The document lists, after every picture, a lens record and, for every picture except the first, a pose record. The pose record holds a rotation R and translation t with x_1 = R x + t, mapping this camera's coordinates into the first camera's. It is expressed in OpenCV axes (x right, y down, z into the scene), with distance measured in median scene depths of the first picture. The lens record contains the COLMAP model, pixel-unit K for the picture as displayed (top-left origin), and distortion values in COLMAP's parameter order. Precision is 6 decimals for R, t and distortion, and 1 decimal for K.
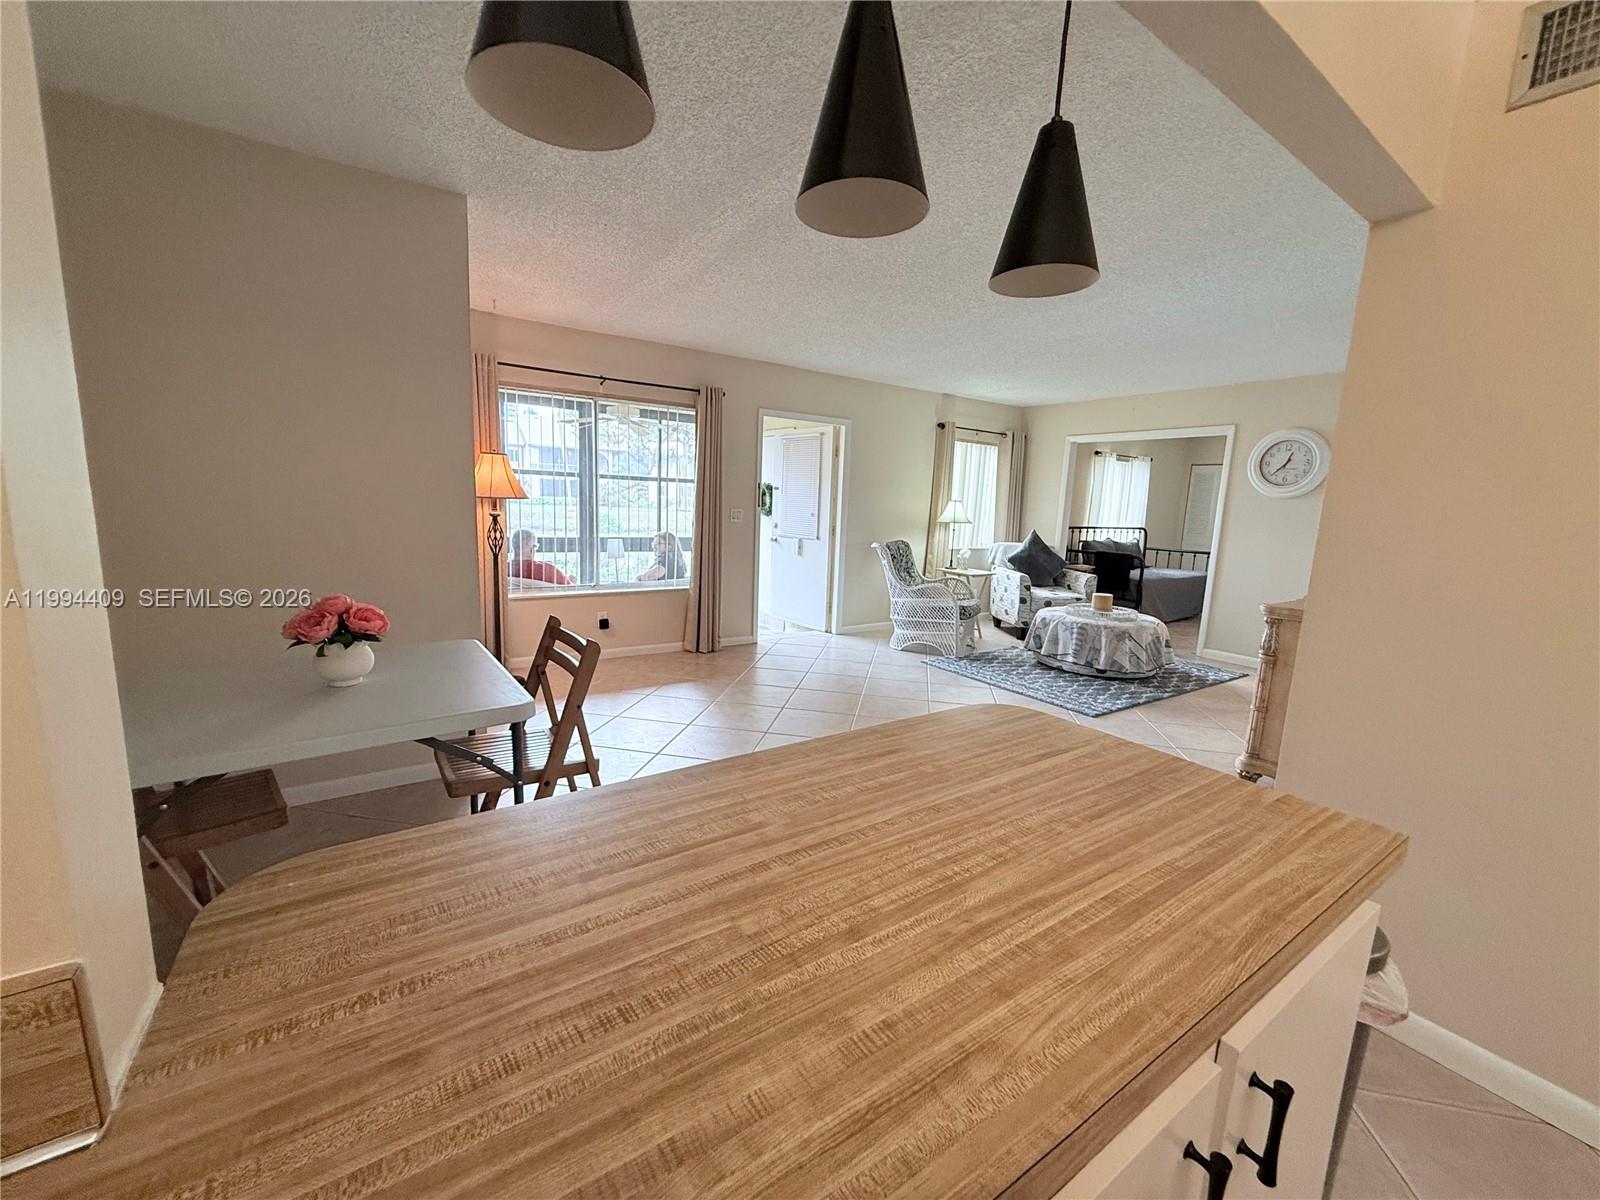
lens RADIAL K [[635.8, 0, 788.5], [0, 635.8, 599.3], [0, 0, 1]] dist [-0.006762, 0.001331]
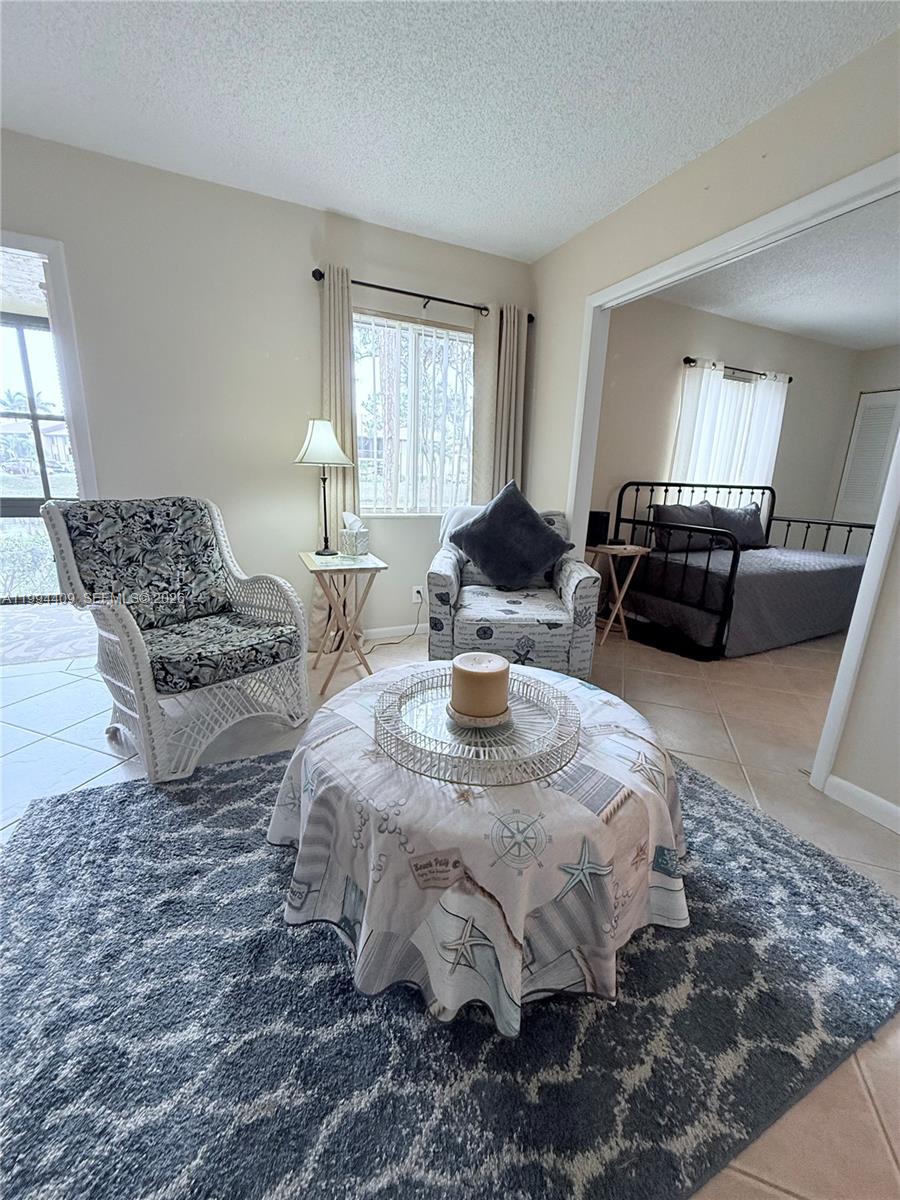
lens RADIAL K [[476.9, 0, 456.5], [0, 476.9, 601.8], [0, 0, 1]] dist [-0.006762, 0.001331]
pose [[0.990852, 0.029208, -0.131754, 0.530179], [-0.016480, 0.995179, 0.096676, -0.062238], [0.133943, -0.093620, 0.986557, 0.788972]]
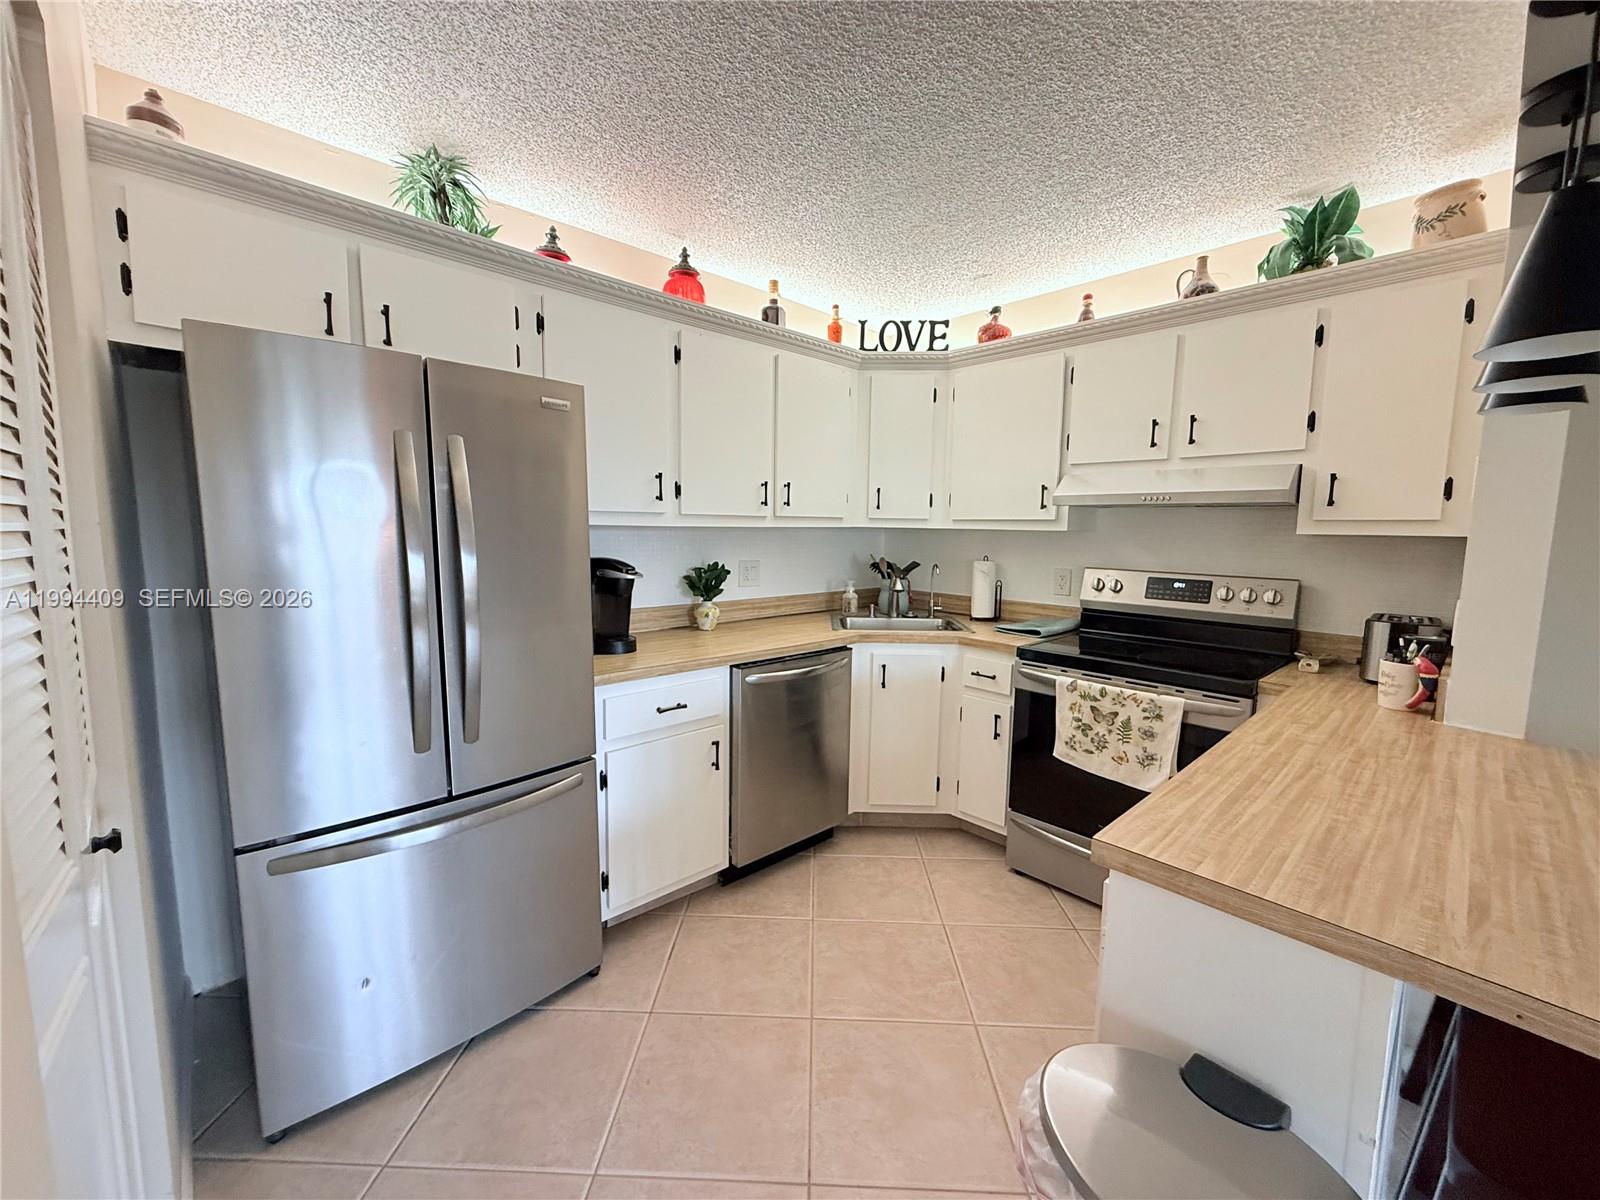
lens RADIAL K [[635.8, 0, 801.2], [0, 635.8, 598.4], [0, 0, 1]] dist [-0.006762, 0.001331]
pose [[-0.984240, -0.028745, -0.174483, 0.273949], [-0.073454, 0.964006, 0.255532, -0.049447], [0.160858, 0.264321, -0.950925, 0.302510]]
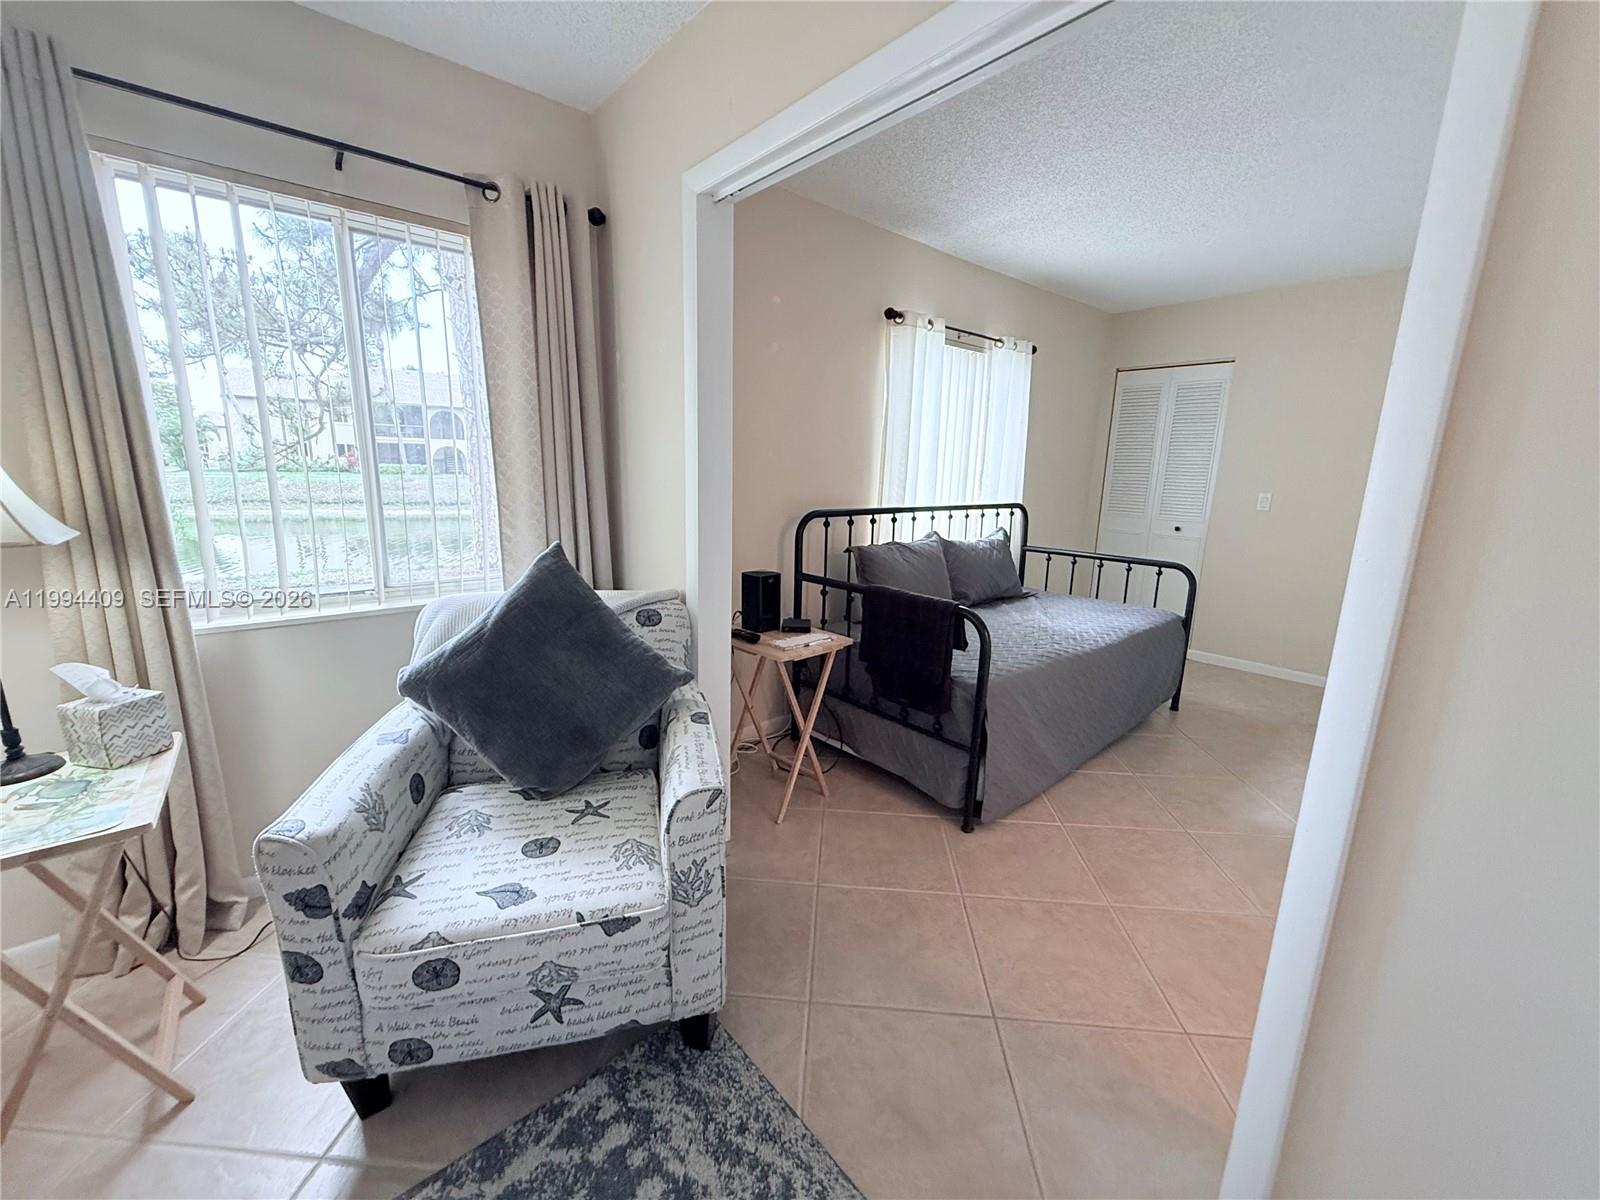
lens RADIAL K [[635.8, 0, 793.9], [0, 635.8, 606.2], [0, 0, 1]] dist [-0.006762, 0.001331]
pose [[0.992344, -0.041005, 0.116497, 0.604397], [0.033320, 0.997186, 0.067161, -0.133795], [-0.118923, -0.062765, 0.990918, 0.991990]]
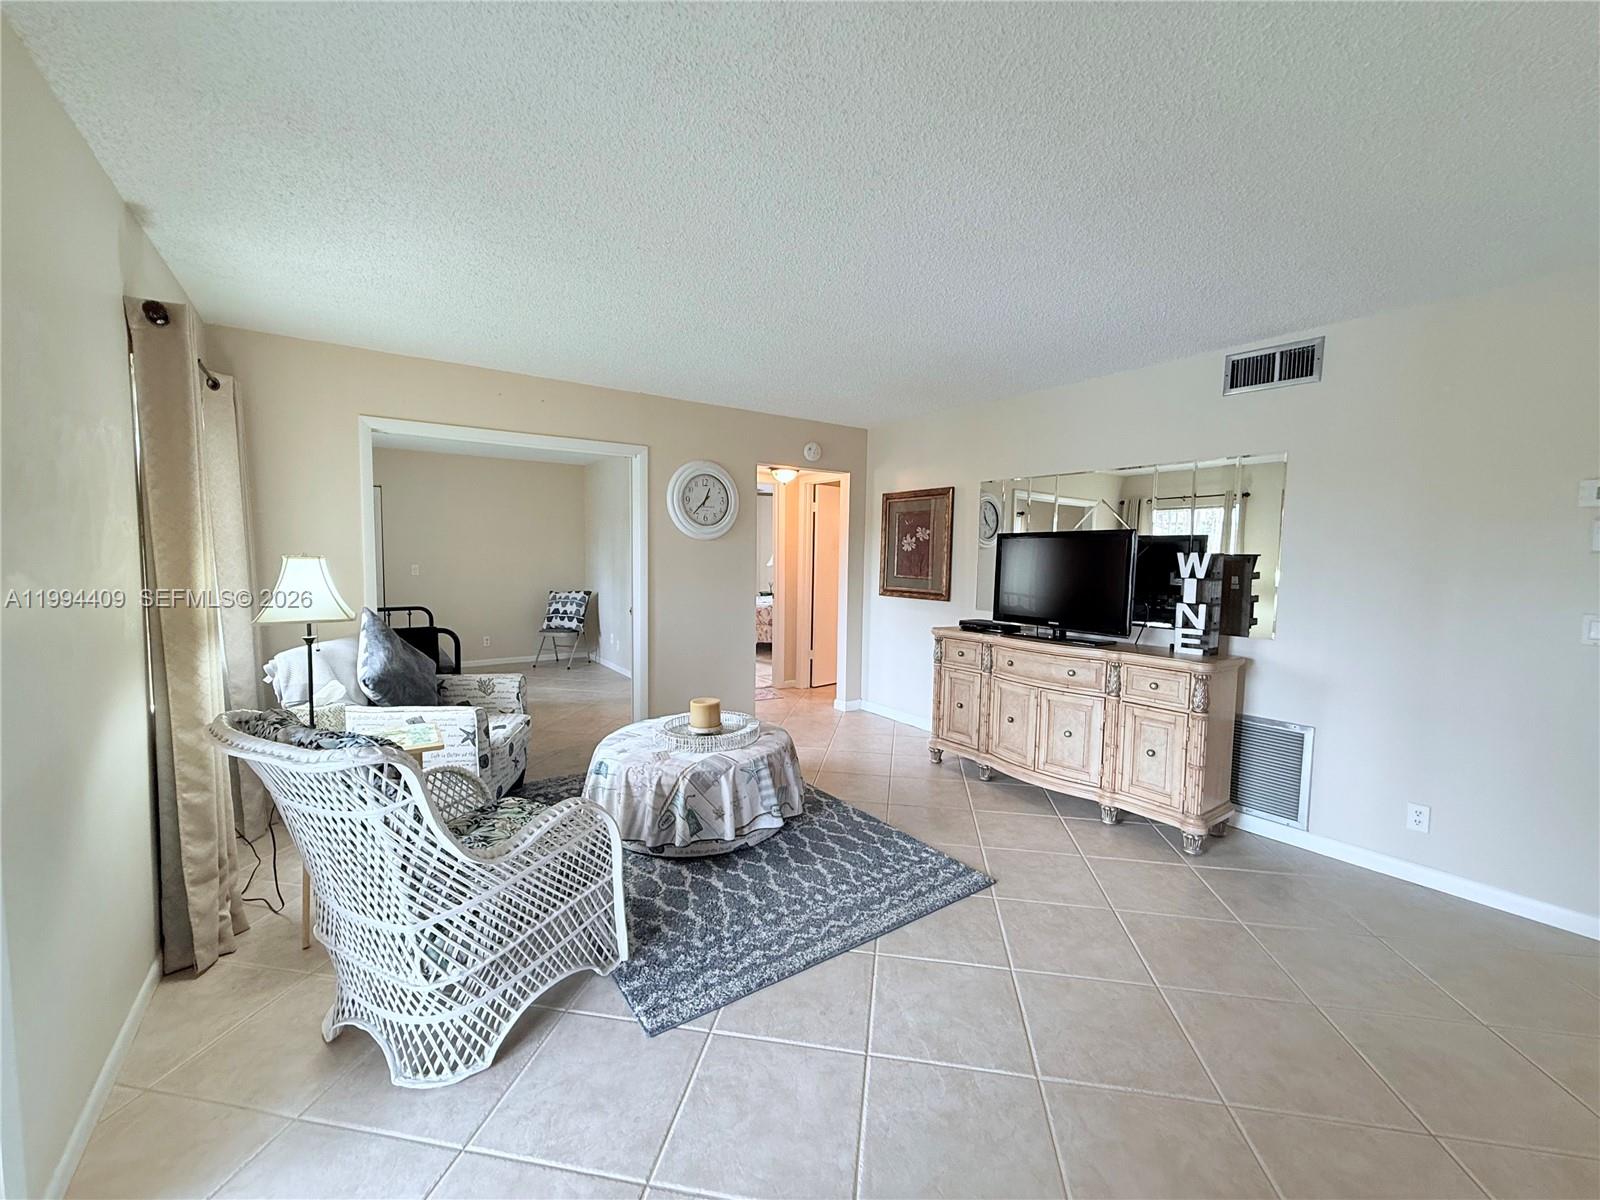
lens RADIAL K [[635.8, 0, 793.5], [0, 635.8, 600.4], [0, 0, 1]] dist [-0.006762, 0.001331]
pose [[-0.024179, -0.113183, 0.993280, -0.110602], [0.141081, 0.983241, 0.115473, -0.167912], [-0.989703, 0.142925, -0.007805, 0.934642]]
